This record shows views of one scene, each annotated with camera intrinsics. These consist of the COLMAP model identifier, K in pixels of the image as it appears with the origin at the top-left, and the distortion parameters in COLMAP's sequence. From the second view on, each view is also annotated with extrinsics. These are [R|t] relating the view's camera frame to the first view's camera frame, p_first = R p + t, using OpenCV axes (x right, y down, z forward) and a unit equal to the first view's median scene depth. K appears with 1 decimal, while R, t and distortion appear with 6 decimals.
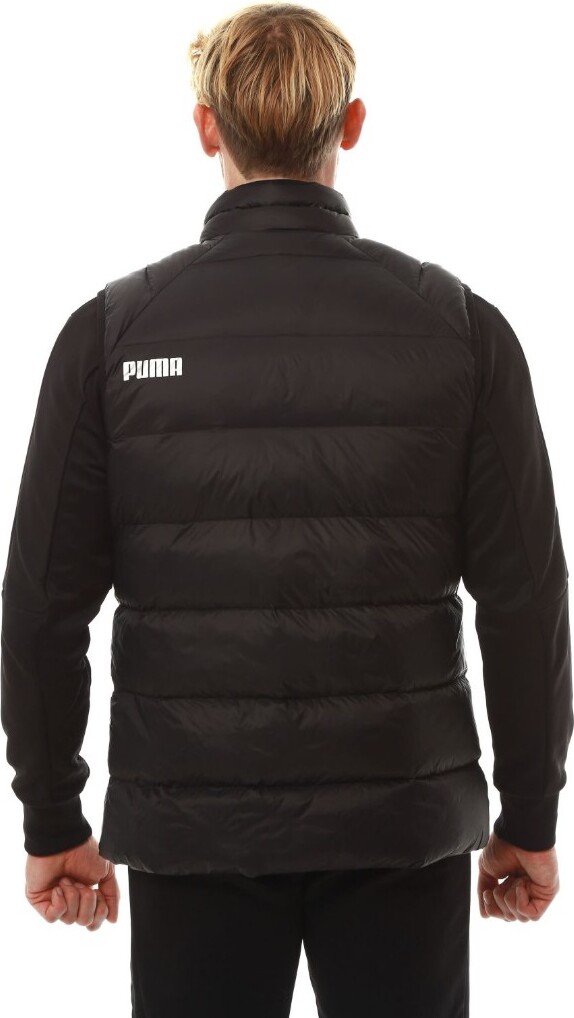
lens RADIAL K [[3288.4, 0, 287.0], [0, 3288.4, 509.0], [0, 0, 1]] dist [-1.055656, -0.167051]
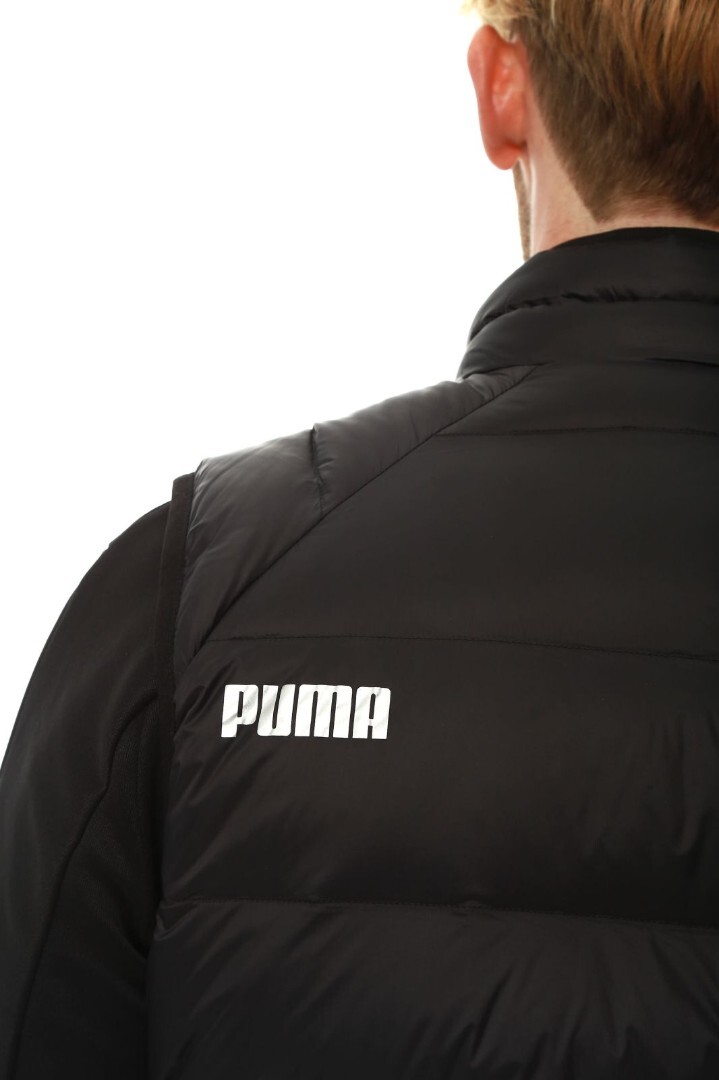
lens RADIAL K [[3281.8, 0, 359.5], [0, 3281.8, 540.0], [0, 0, 1]] dist [0.150396, 0.223694]
pose [[0.994891, 0.100007, -0.013781, -0.031720], [-0.100734, 0.992416, -0.070447, -0.036354], [0.006631, 0.071475, 0.997420, 0.634911]]
